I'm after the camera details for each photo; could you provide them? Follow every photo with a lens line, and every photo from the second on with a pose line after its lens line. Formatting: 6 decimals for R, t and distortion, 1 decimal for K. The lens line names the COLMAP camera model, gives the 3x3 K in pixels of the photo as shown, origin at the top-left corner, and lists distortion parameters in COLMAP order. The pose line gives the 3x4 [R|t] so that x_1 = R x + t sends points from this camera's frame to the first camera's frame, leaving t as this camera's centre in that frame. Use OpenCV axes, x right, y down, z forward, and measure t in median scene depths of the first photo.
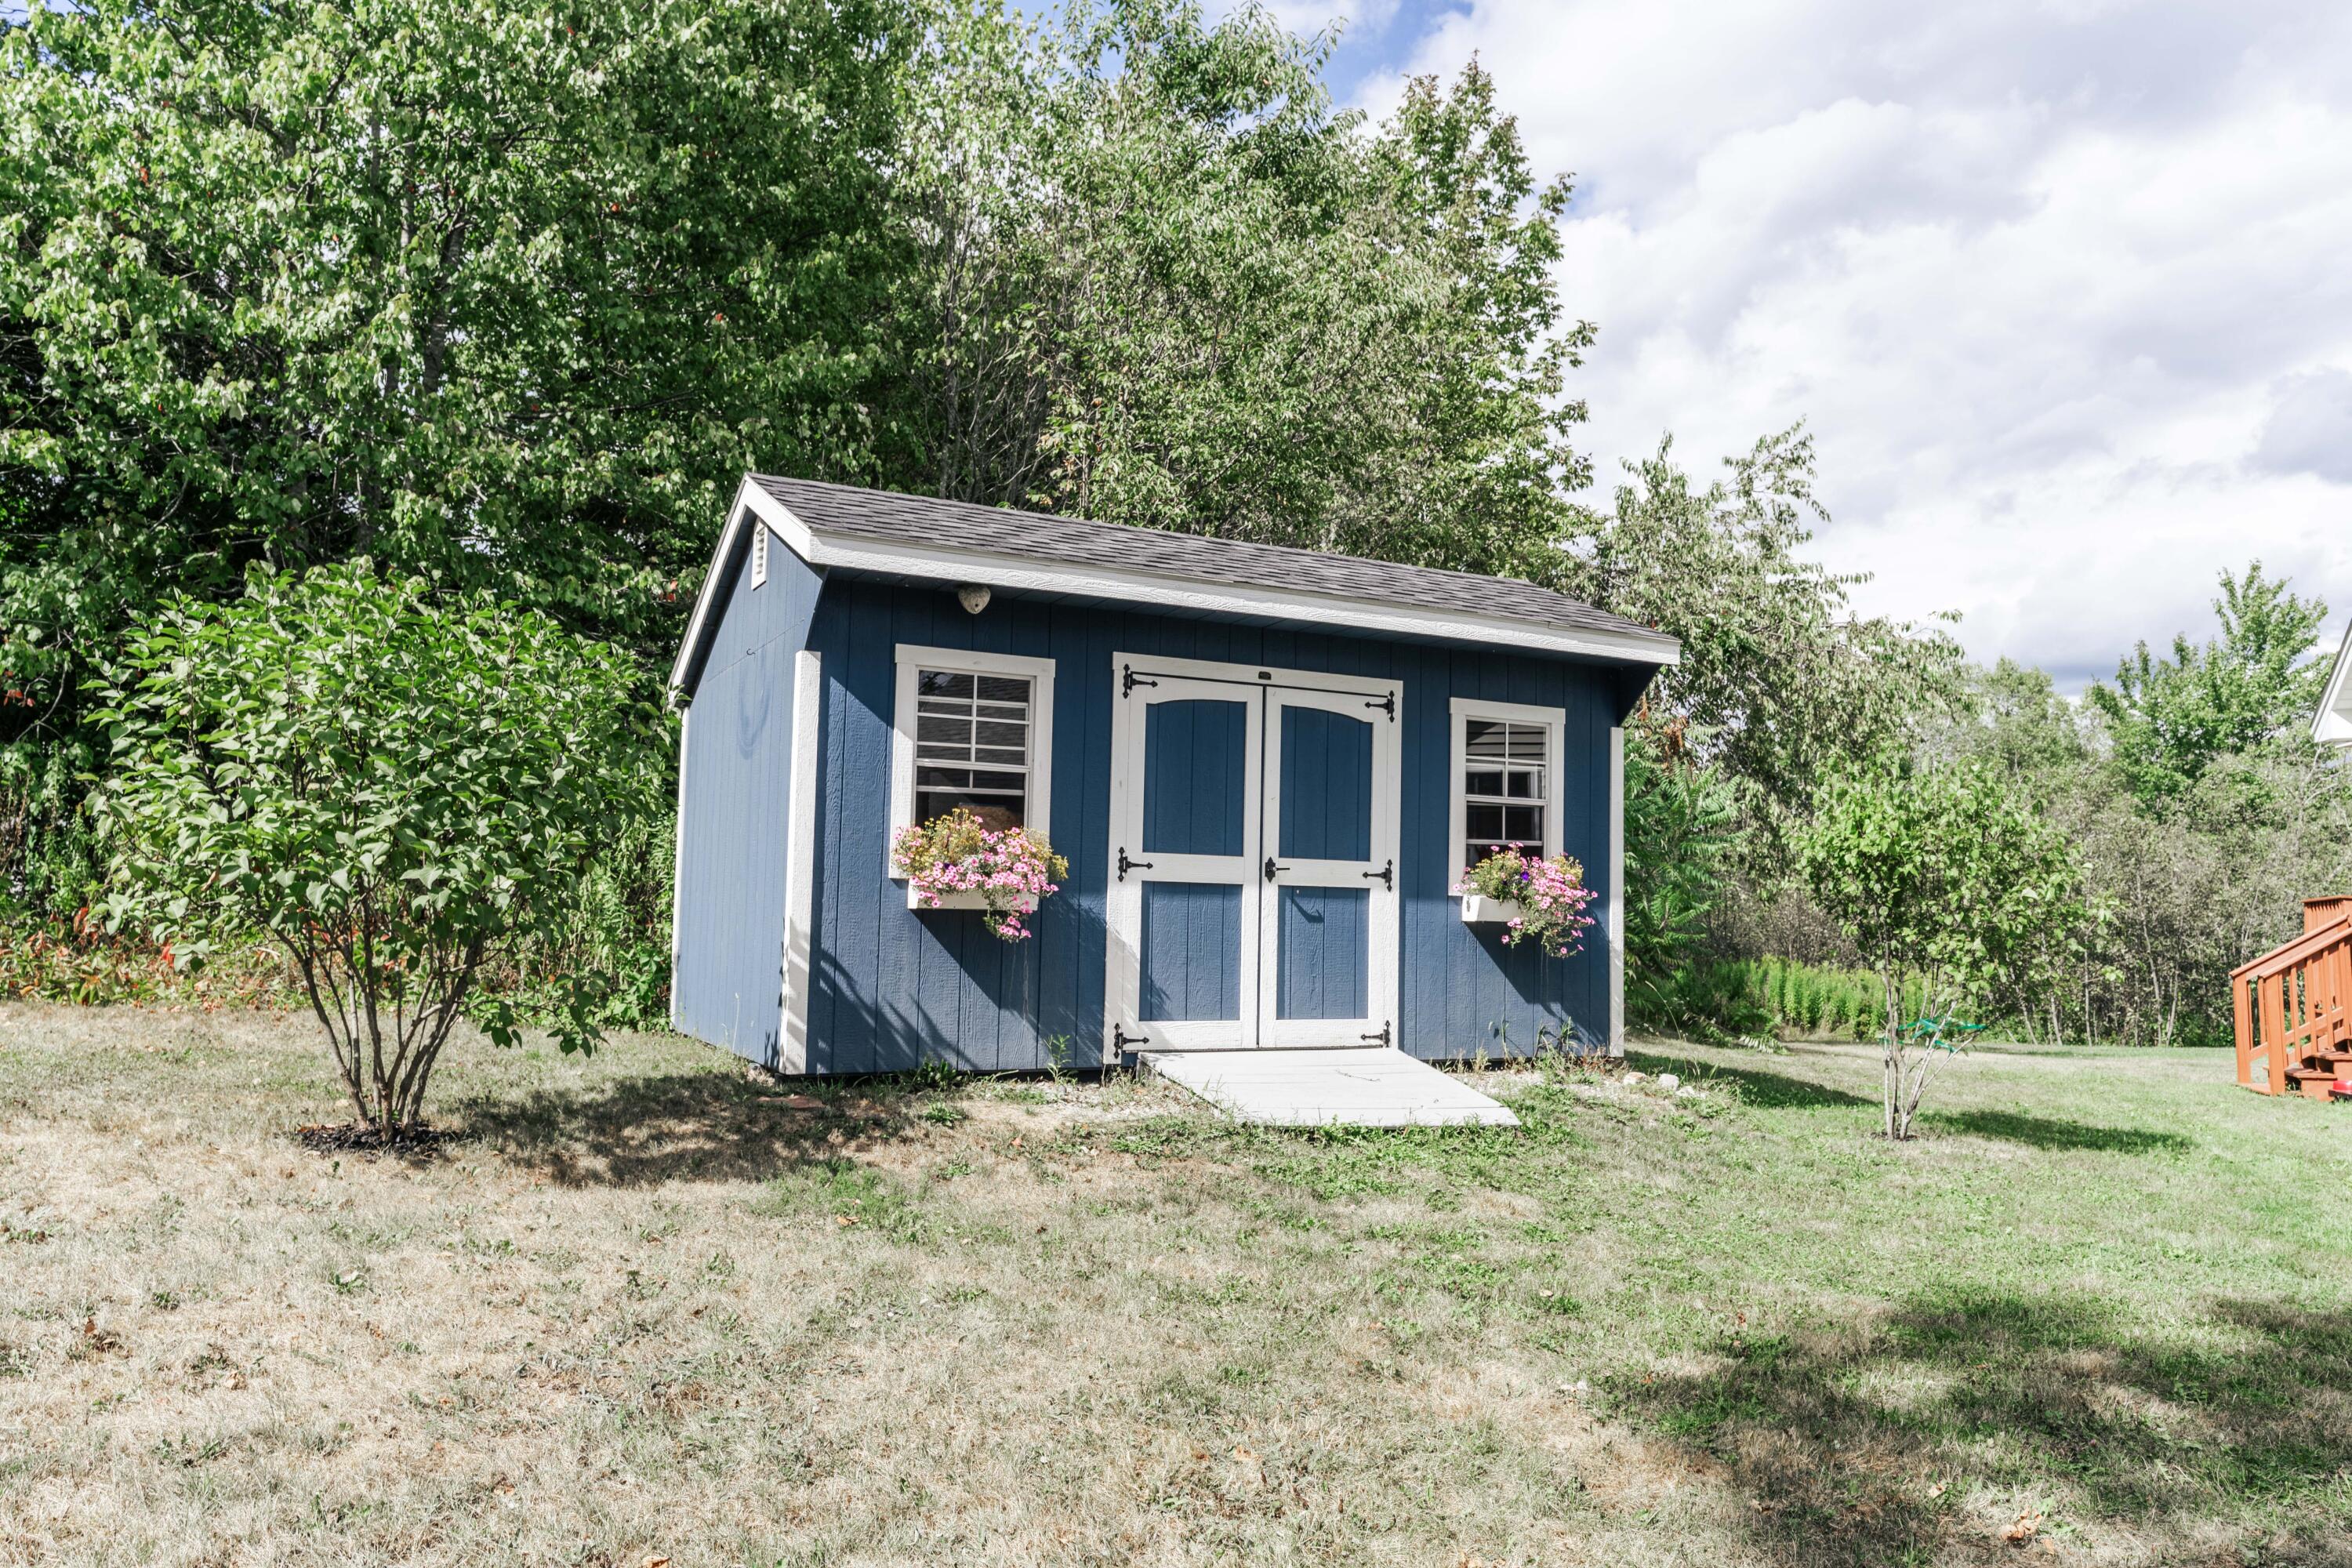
lens RADIAL K [[1649.0, 0, 1172.9], [0, 1649.0, 795.1], [0, 0, 1]] dist [-0.007041, -0.000348]
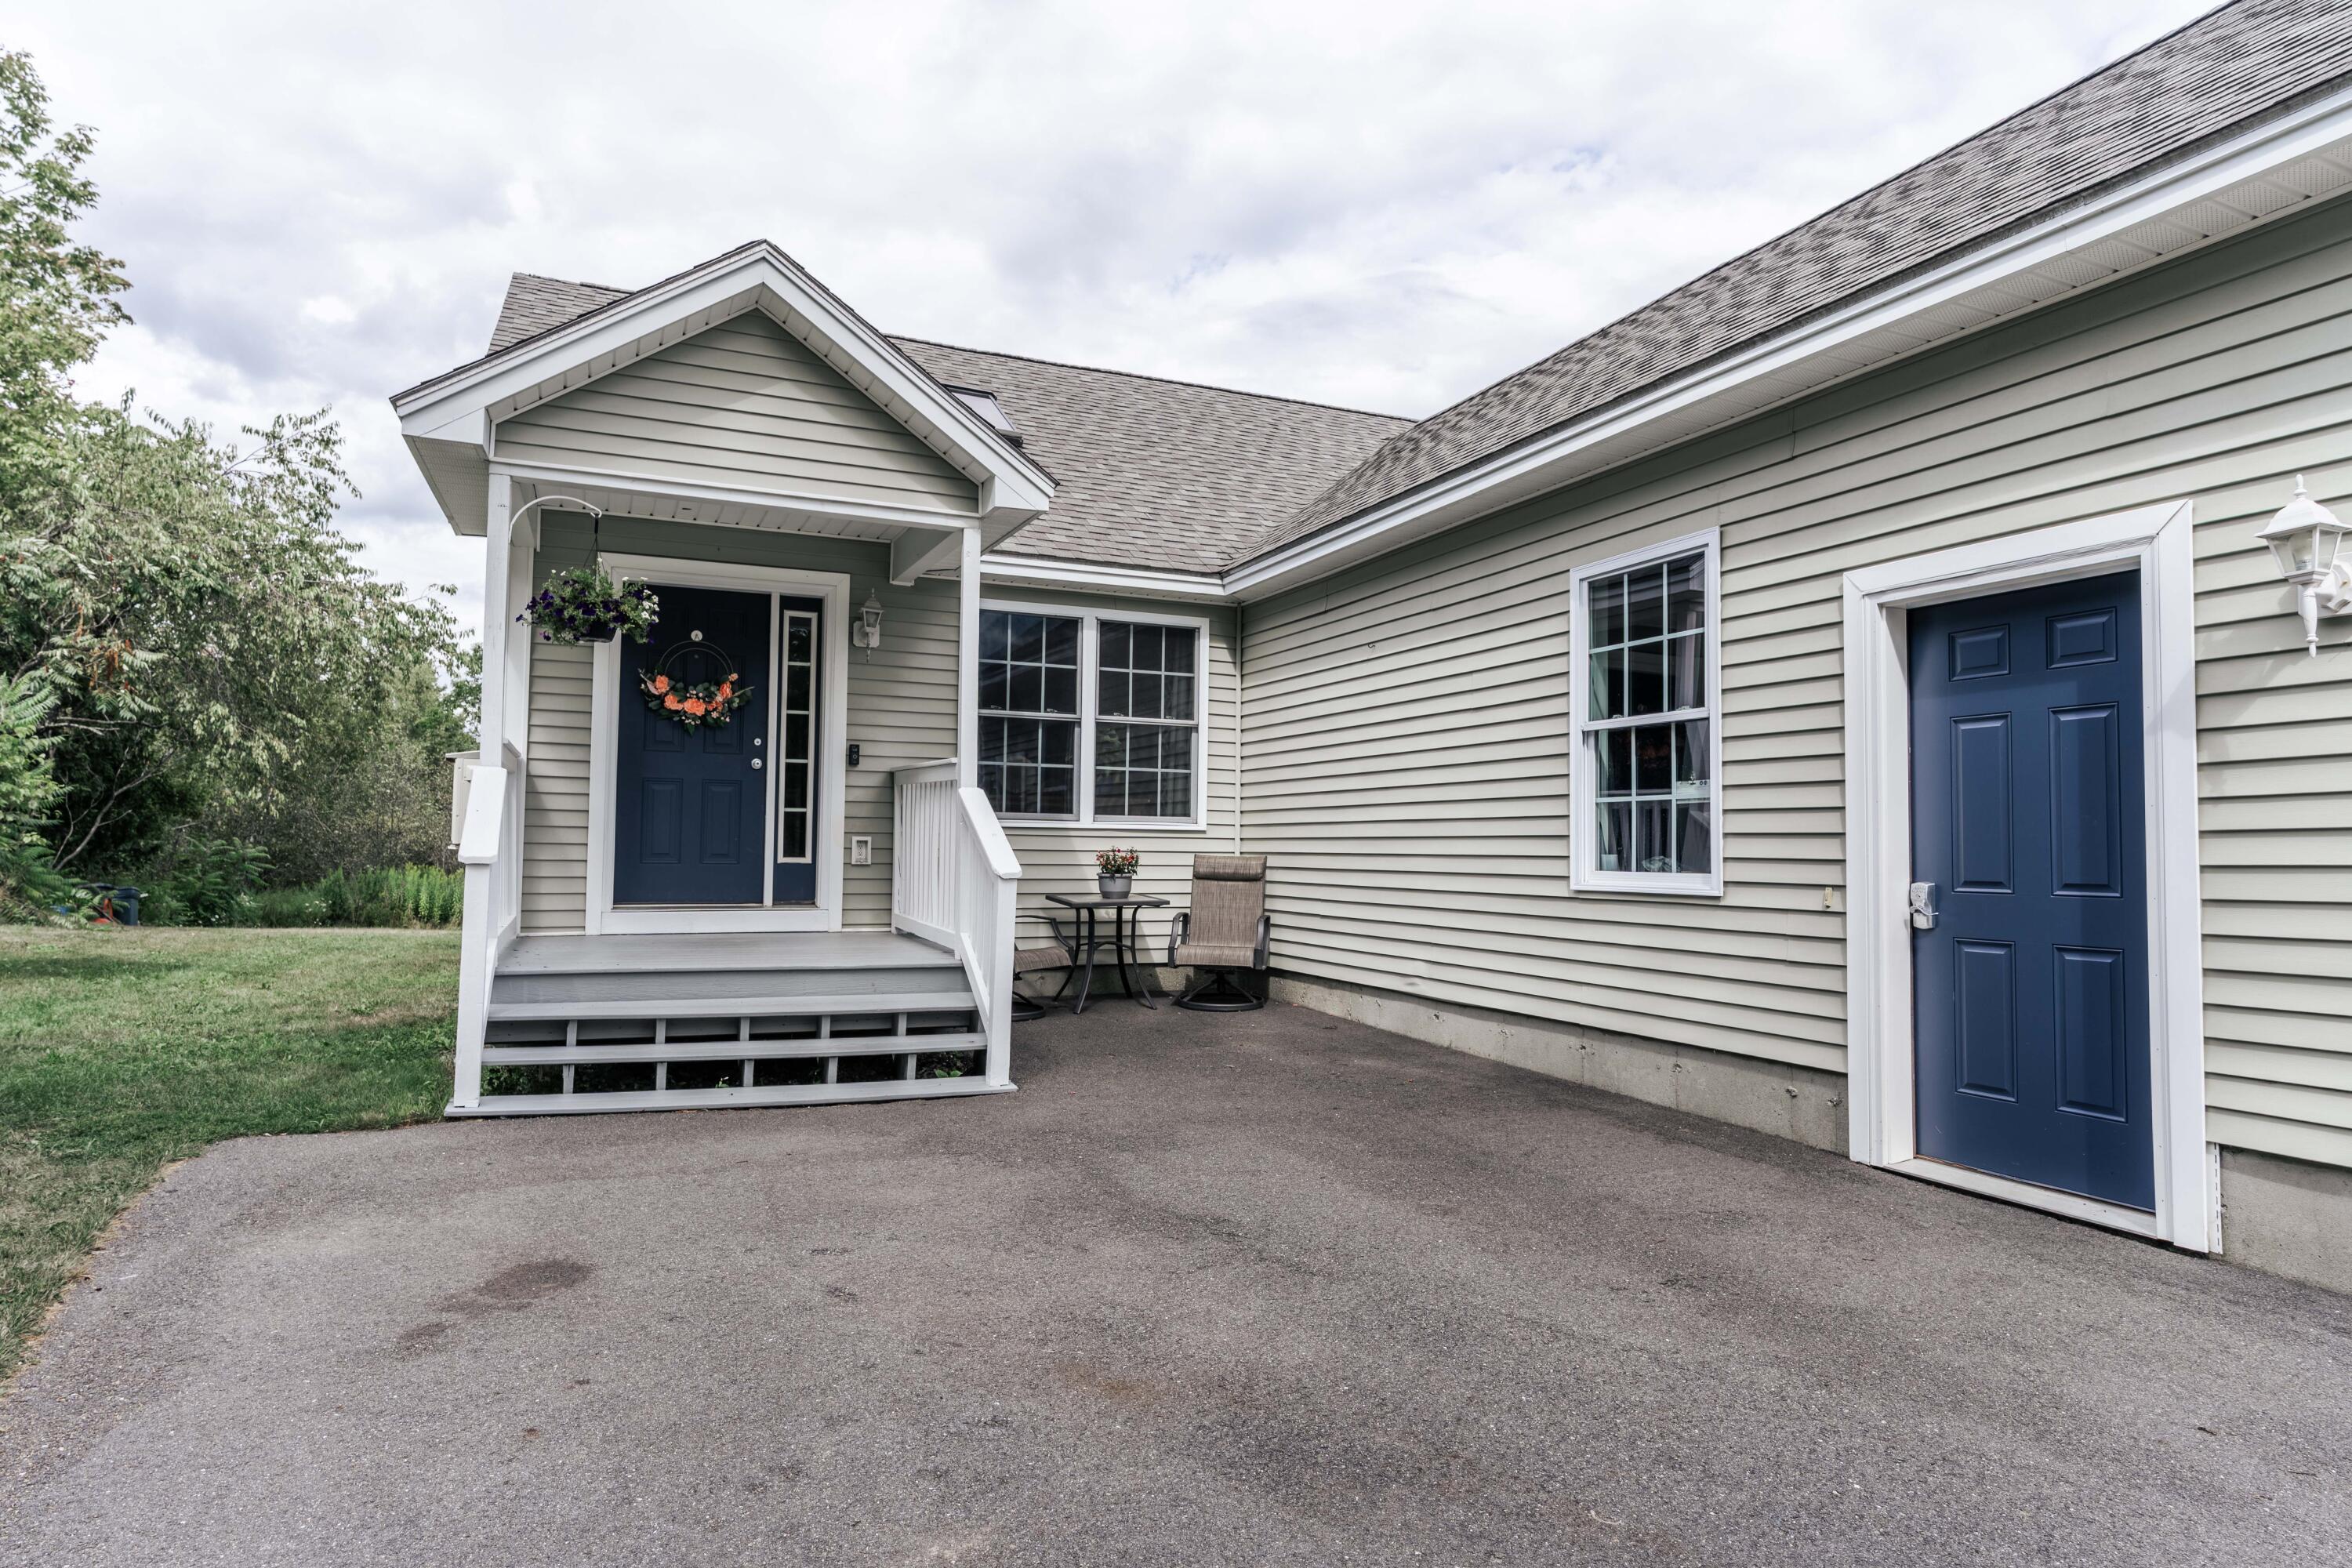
lens RADIAL K [[1326.9, 0, 1173.8], [0, 1326.9, 791.1], [0, 0, 1]] dist [0.003422, 0.001746]
pose [[0.740481, 0.033453, 0.671244, 0.530473], [-0.055288, 0.998407, 0.011232, 0.010444], [-0.669799, -0.045429, 0.741151, -0.358034]]
